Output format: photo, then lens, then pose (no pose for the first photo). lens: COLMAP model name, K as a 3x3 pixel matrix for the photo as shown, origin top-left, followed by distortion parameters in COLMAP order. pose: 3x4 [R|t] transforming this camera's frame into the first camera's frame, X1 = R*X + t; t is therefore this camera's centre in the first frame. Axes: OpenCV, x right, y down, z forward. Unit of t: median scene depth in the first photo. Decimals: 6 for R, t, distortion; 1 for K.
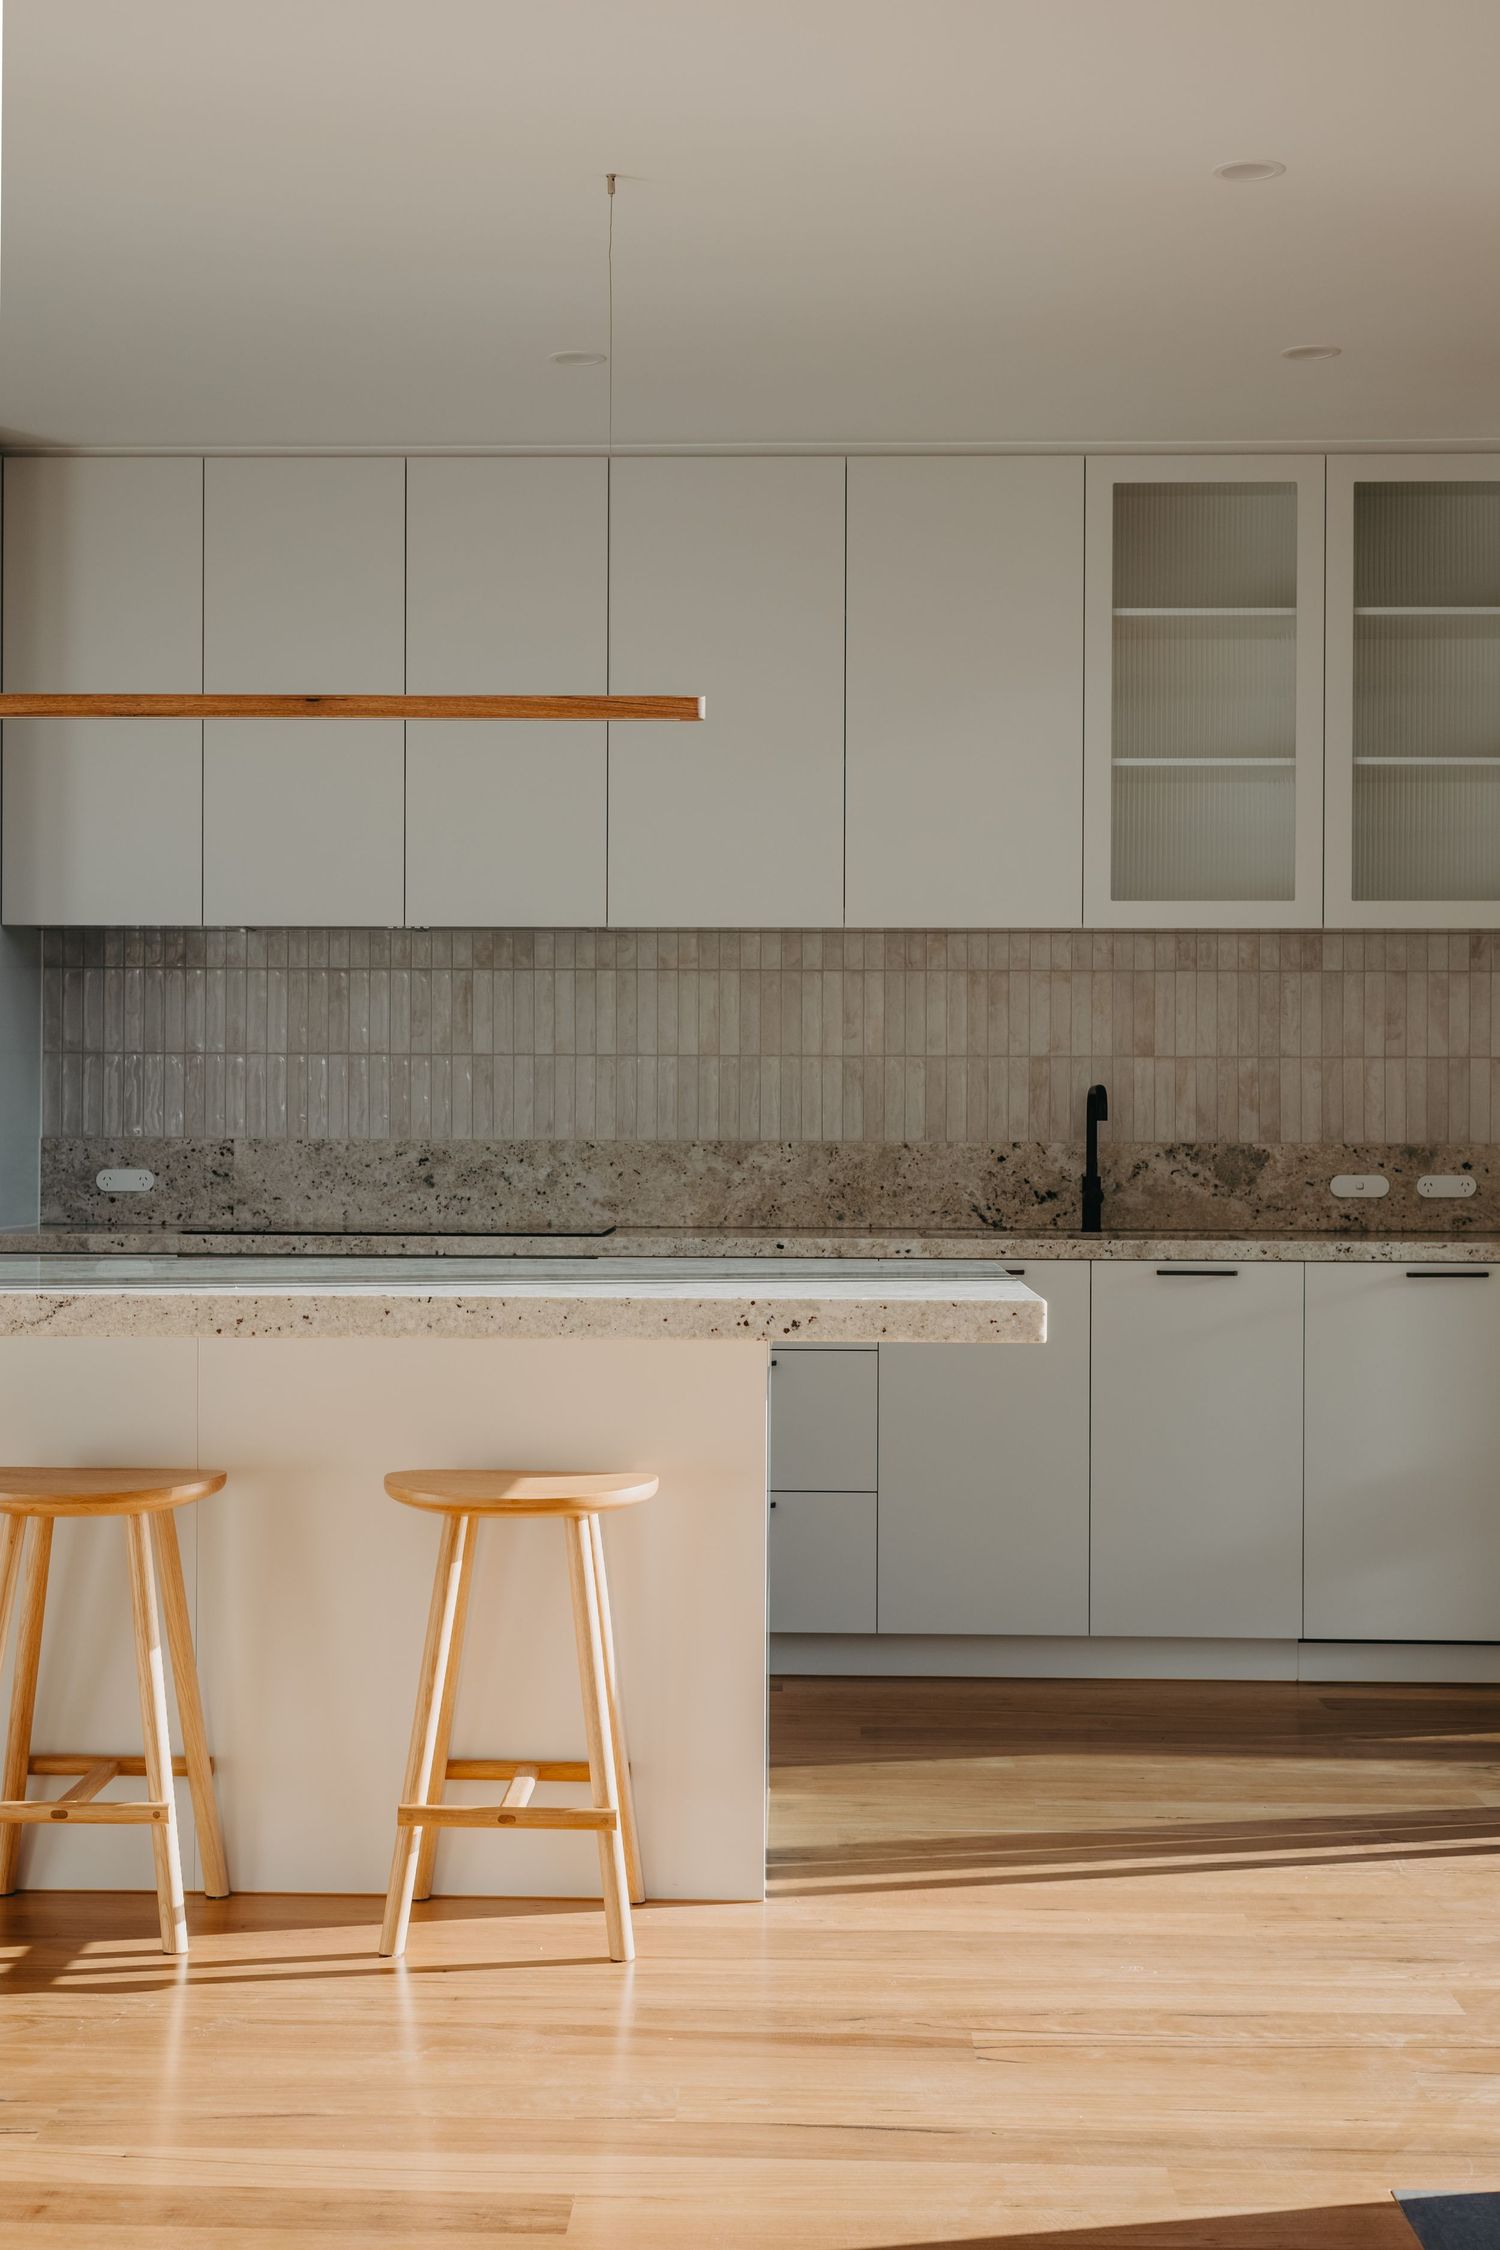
lens RADIAL K [[3131.6, 0, 707.9], [0, 3131.6, 1115.6], [0, 0, 1]] dist [0.019957, 0.026999]
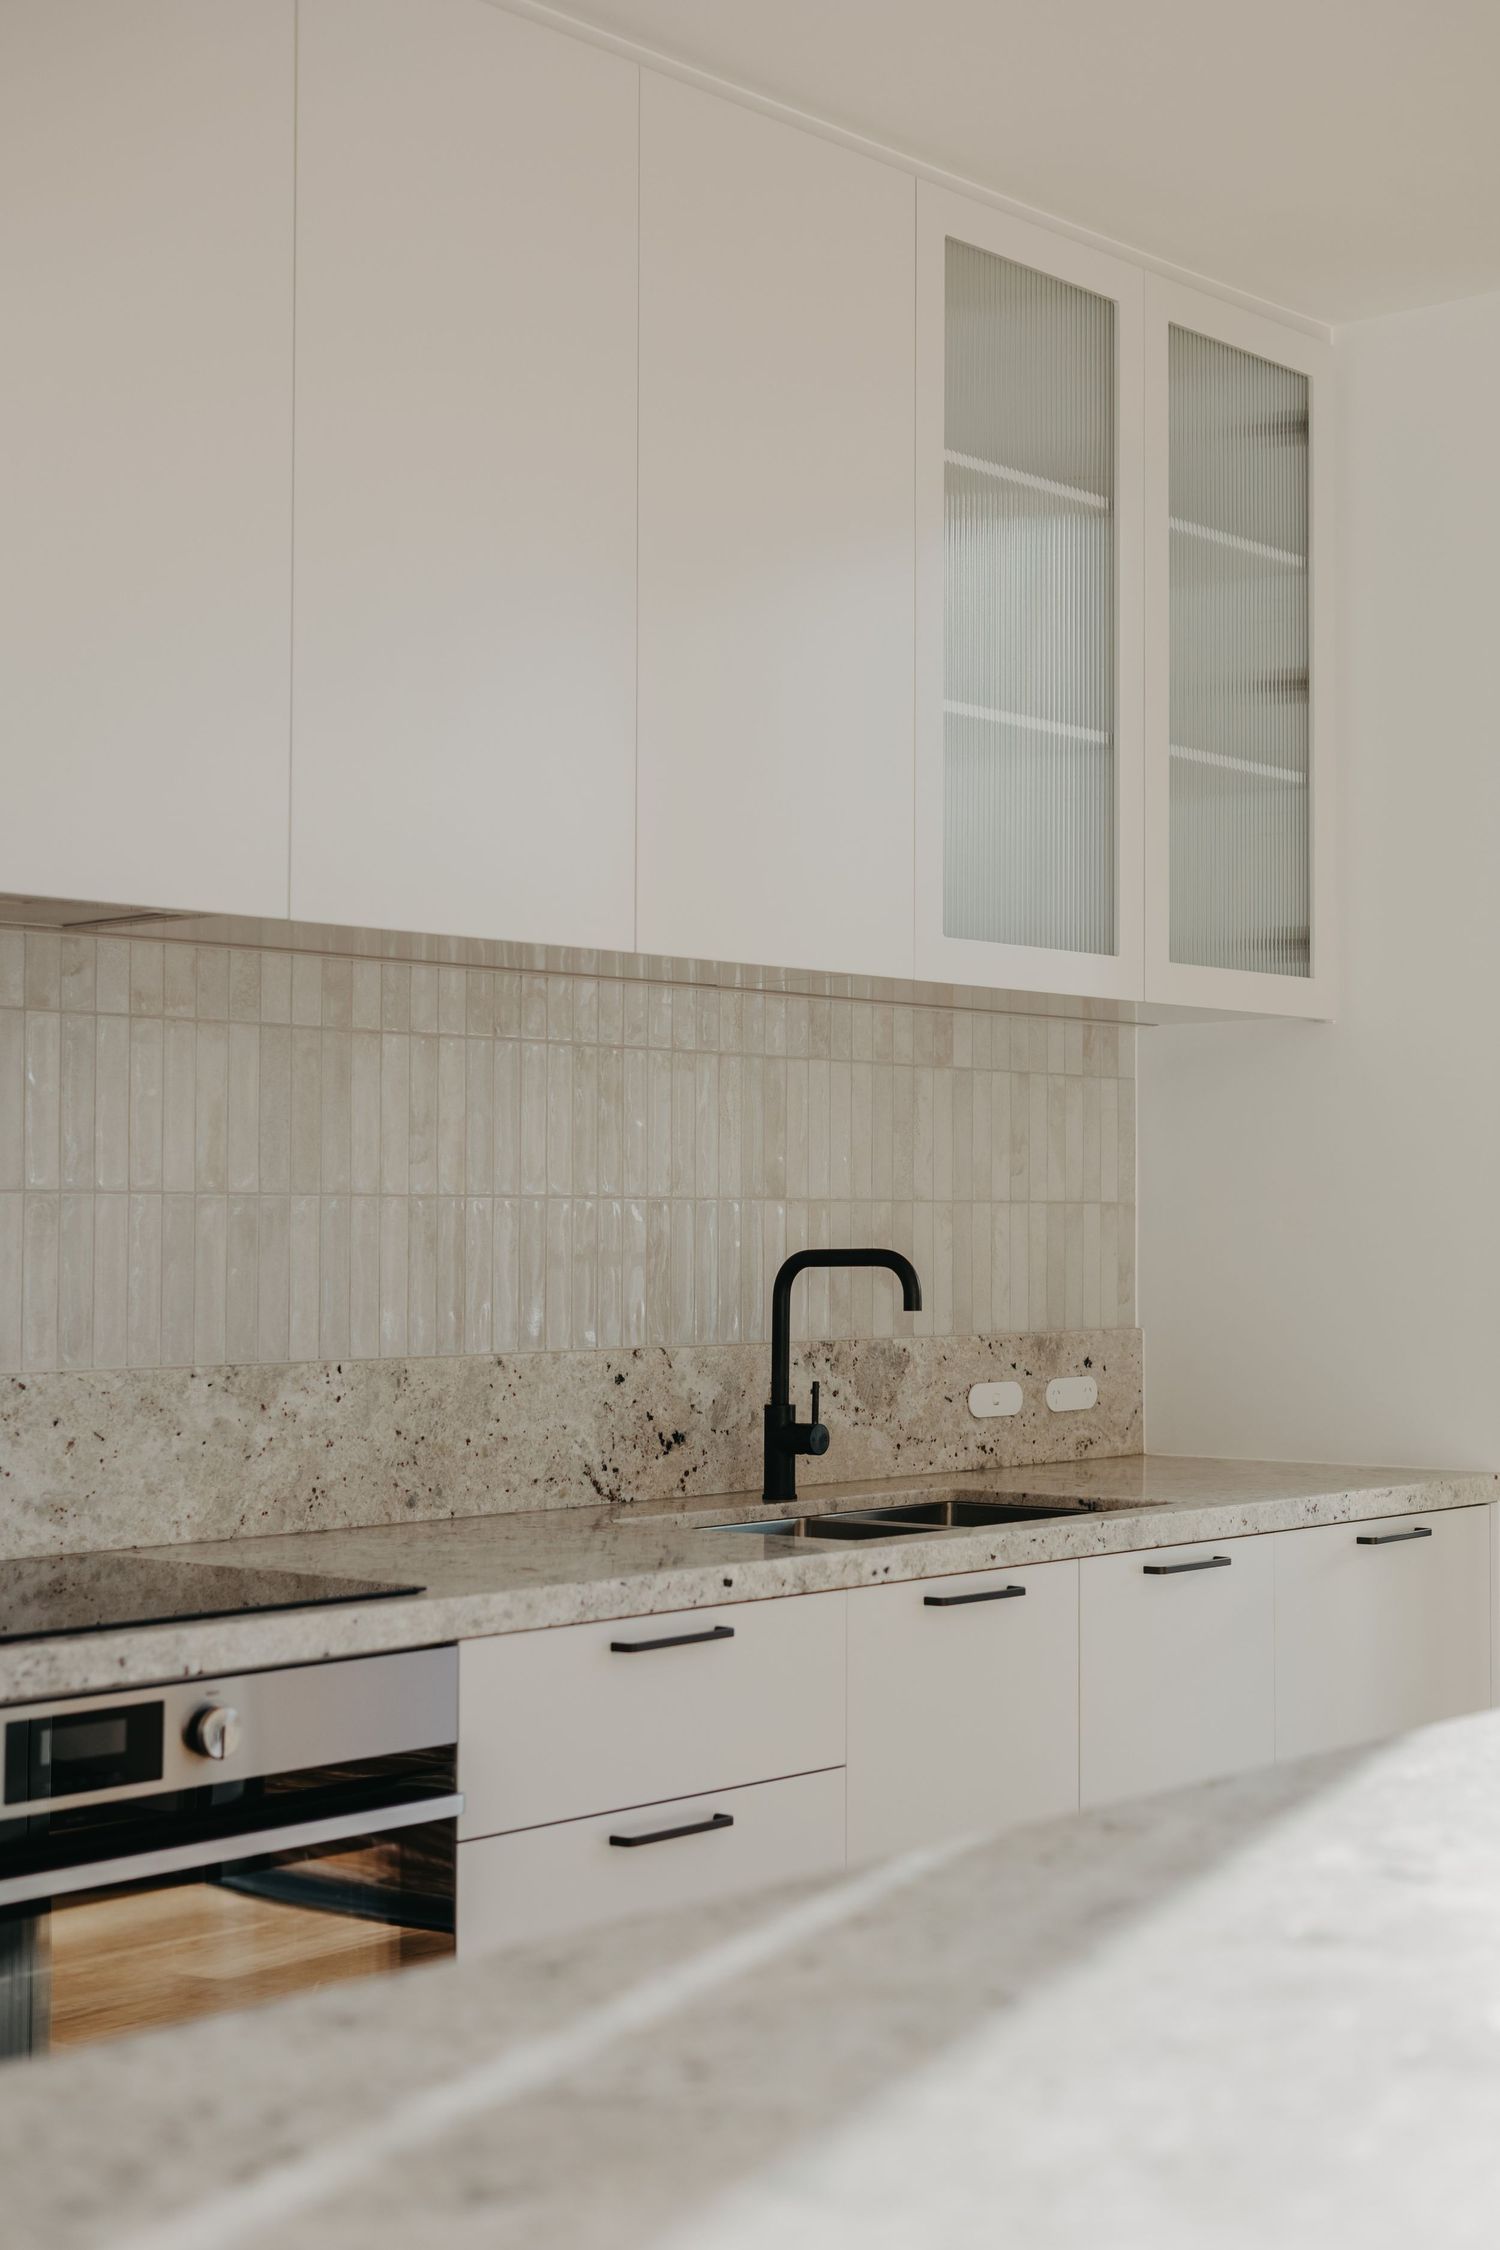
lens RADIAL K [[3209.0, 0, 750.0], [0, 3209.0, 1125.0], [0, 0, 1]] dist [0.001786, 0.031282]
pose [[0.626059, 0.021996, 0.779465, -0.344353], [0.003293, 0.999519, -0.030851, -0.014067], [-0.779769, 0.021881, 0.625685, 0.618699]]
